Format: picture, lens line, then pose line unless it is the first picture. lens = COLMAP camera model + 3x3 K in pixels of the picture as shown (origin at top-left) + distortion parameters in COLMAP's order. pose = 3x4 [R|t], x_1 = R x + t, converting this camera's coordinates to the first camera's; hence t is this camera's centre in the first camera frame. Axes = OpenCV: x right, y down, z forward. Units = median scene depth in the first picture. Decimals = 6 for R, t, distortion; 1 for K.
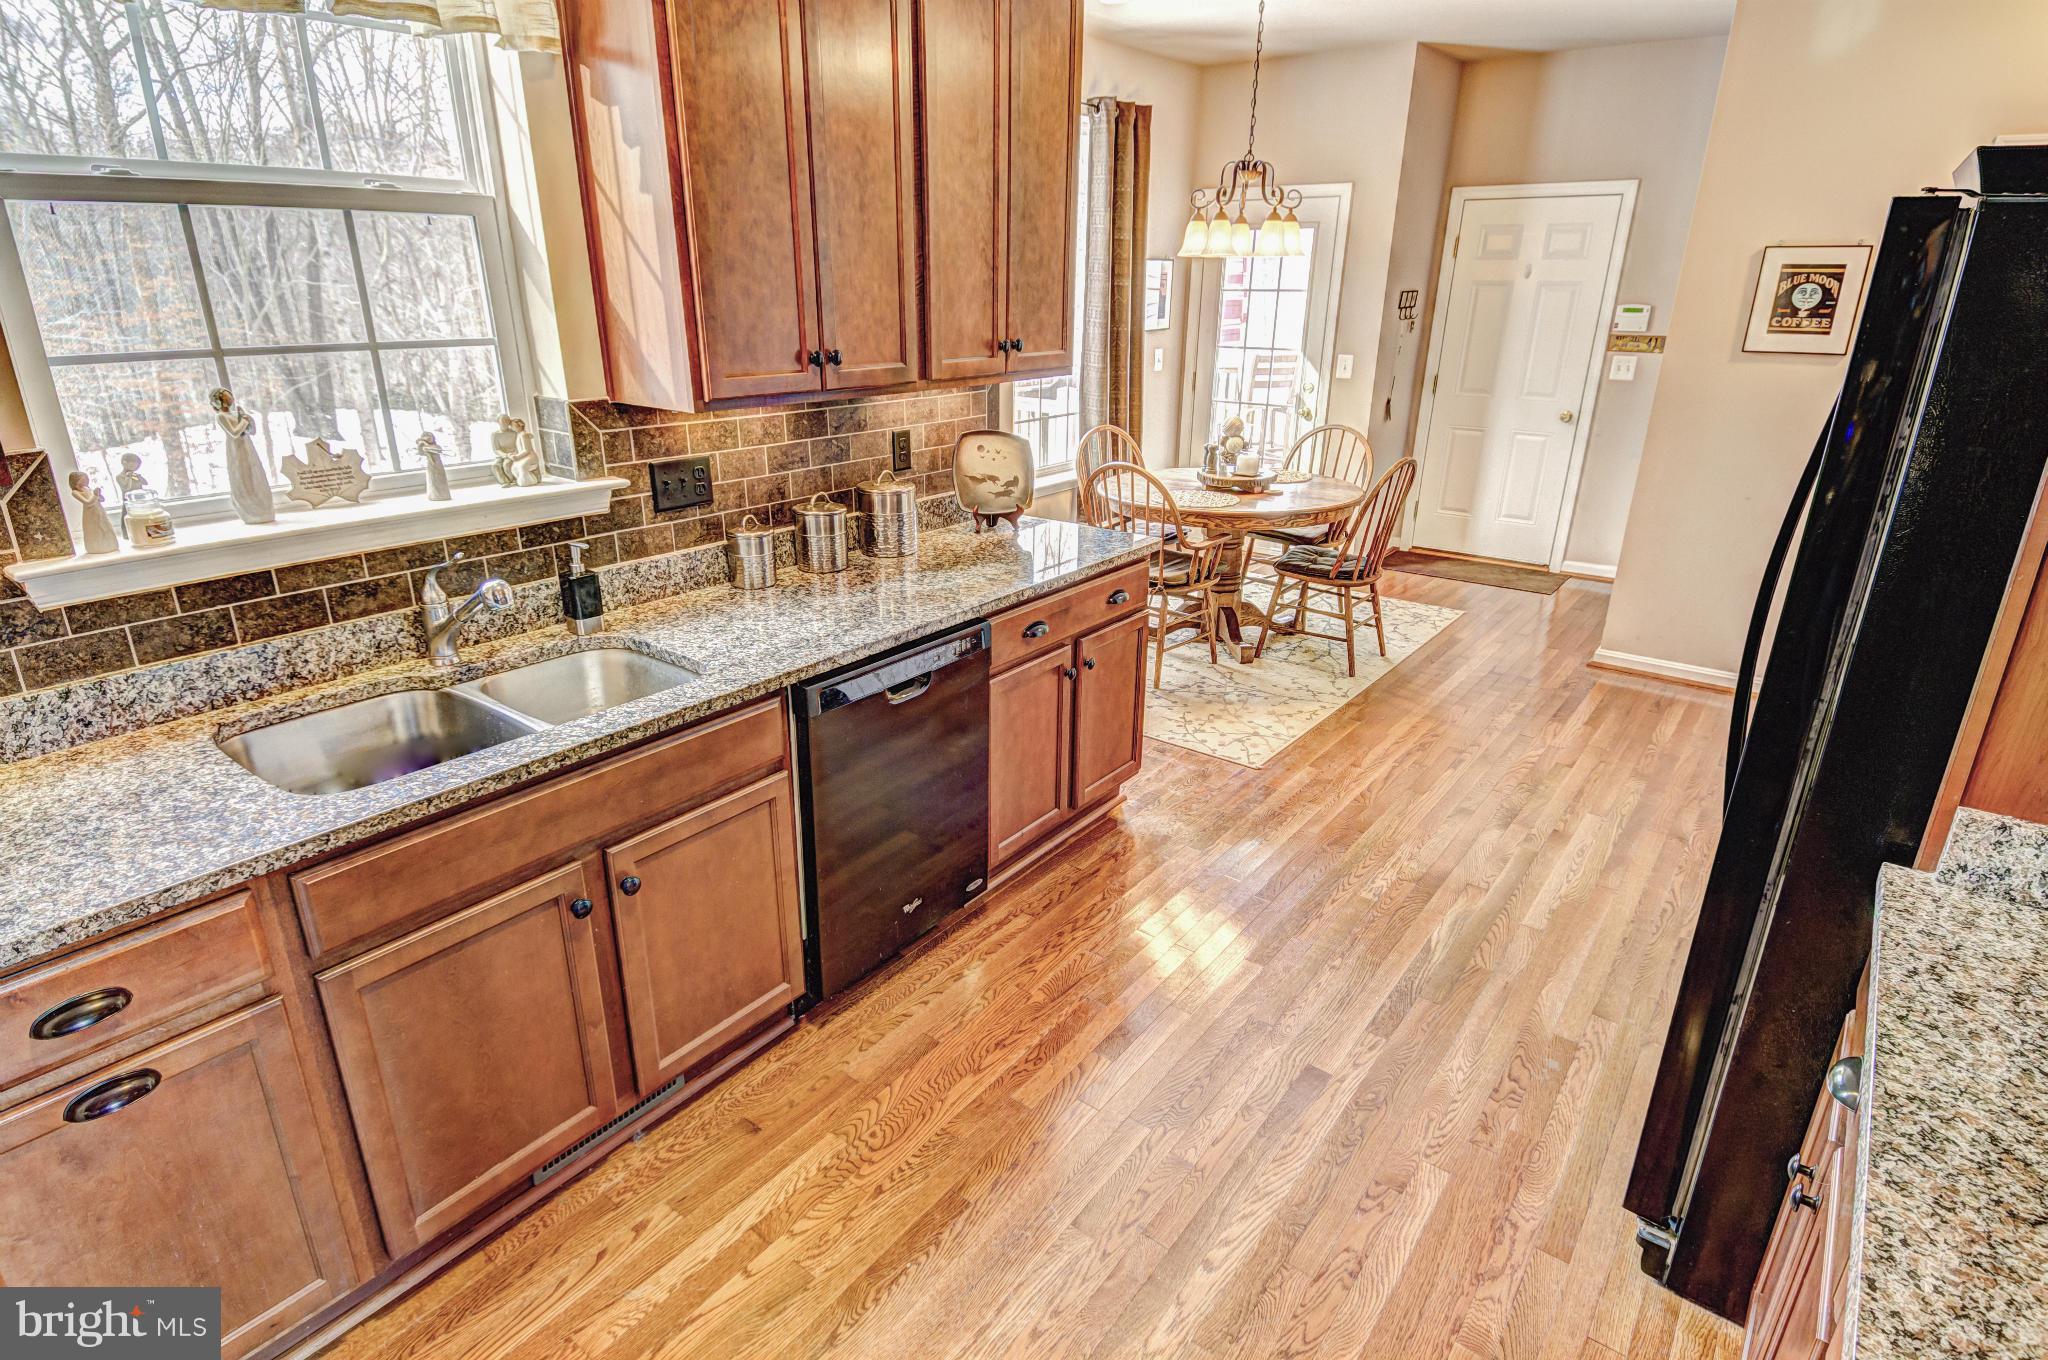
lens RADIAL K [[1066.2, 0, 1007.8], [0, 1066.2, 686.7], [0, 0, 1]] dist [0.026691, -0.027268]
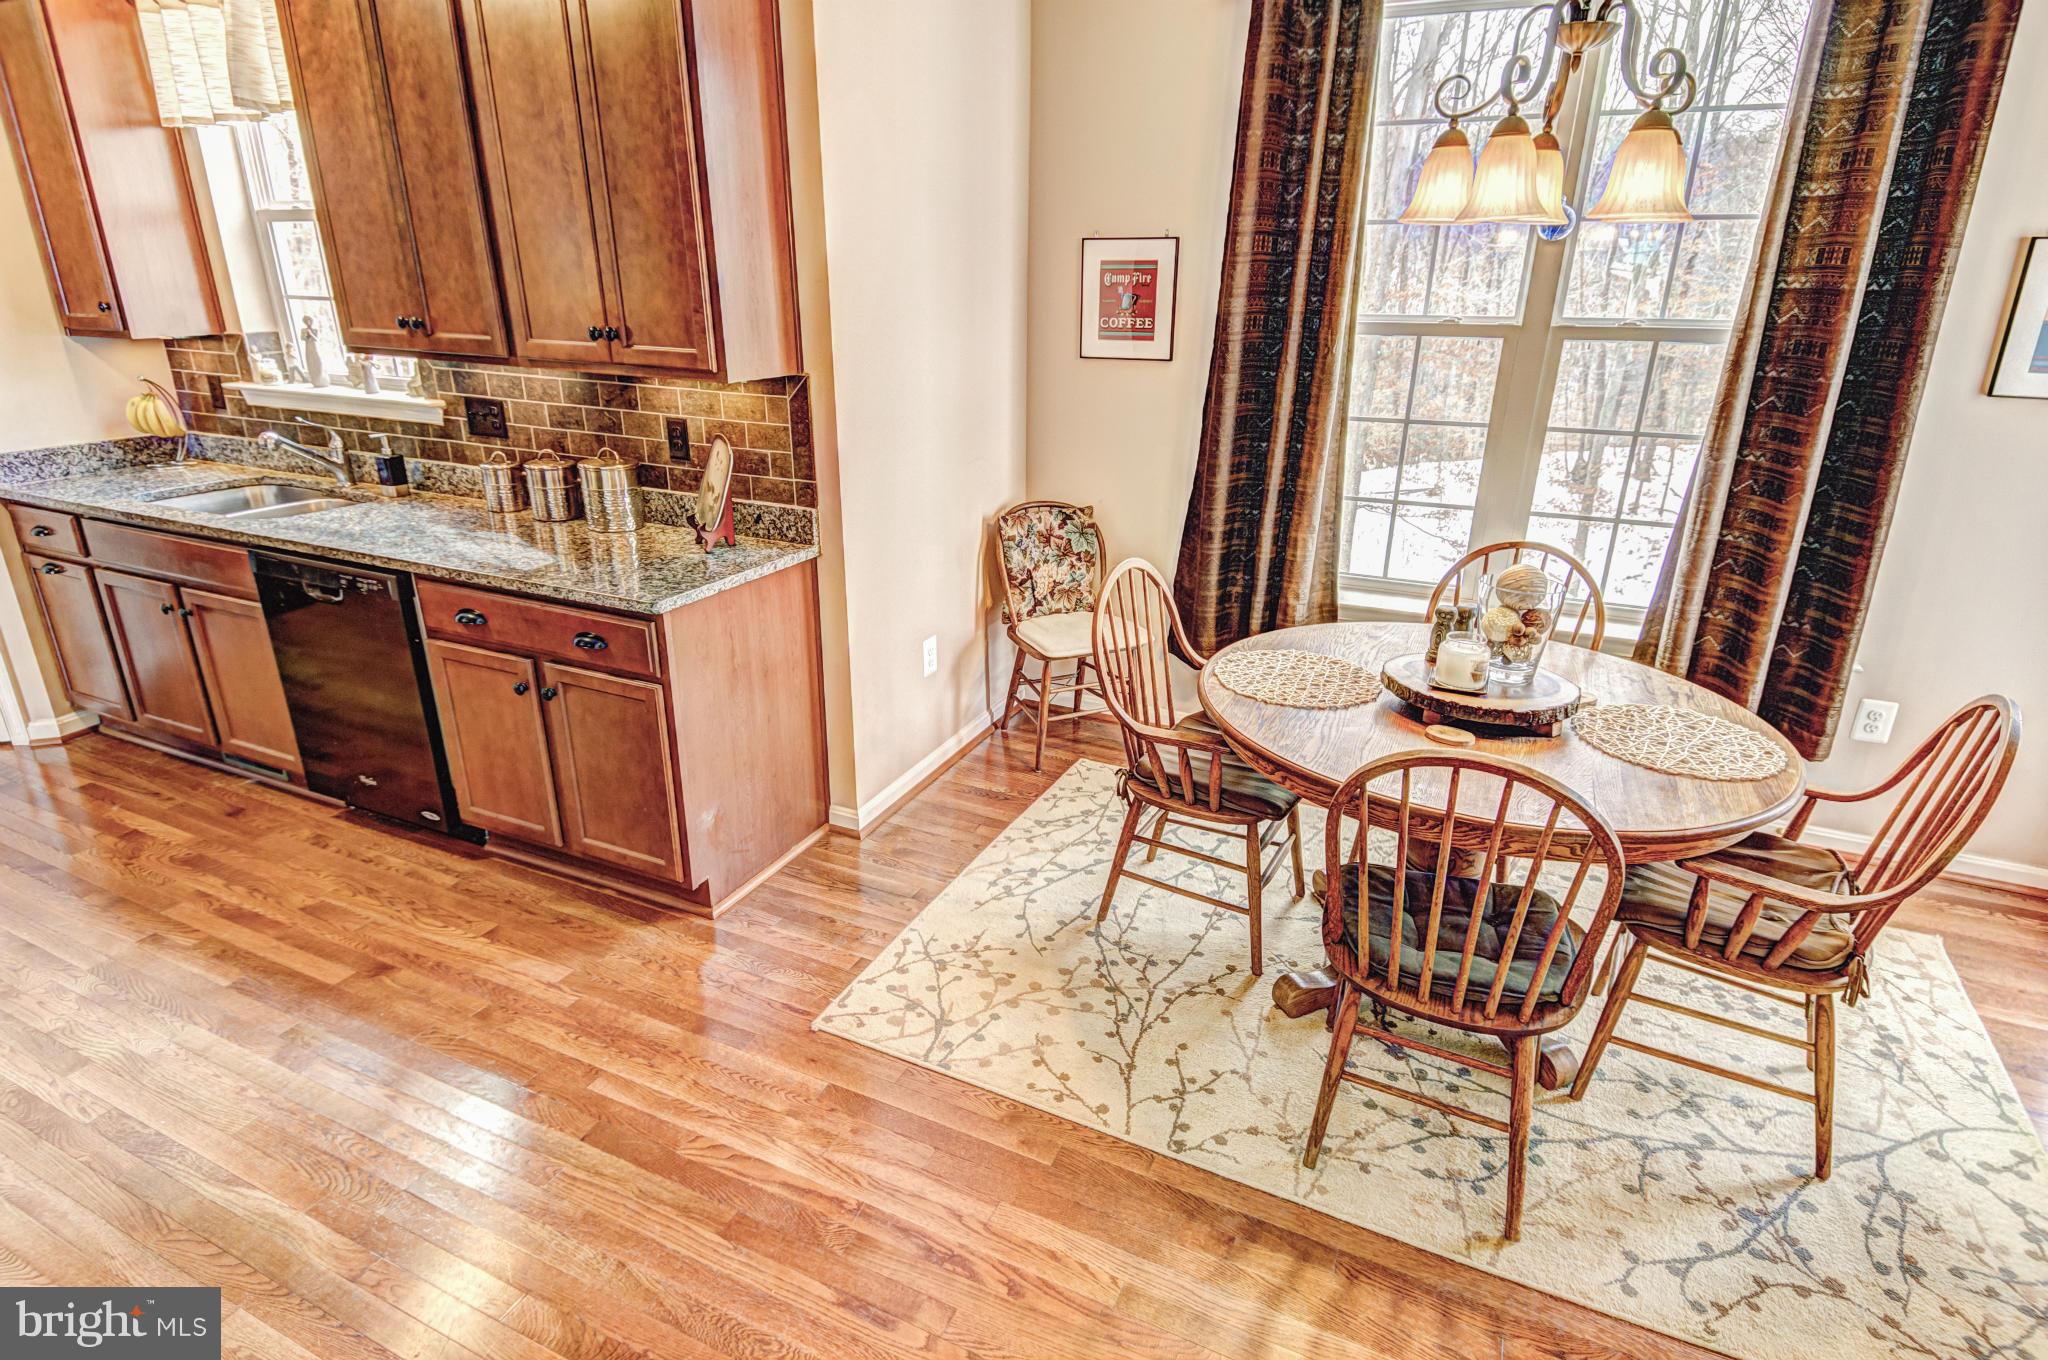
lens RADIAL K [[1066.2, 0, 1032.5], [0, 1066.2, 681.8], [0, 0, 1]] dist [0.026691, -0.027268]
pose [[0.225226, 0.350730, -0.908989, 1.071390], [-0.357367, 0.897674, 0.257817, -0.445466], [0.906400, 0.266776, 0.327519, 1.182449]]
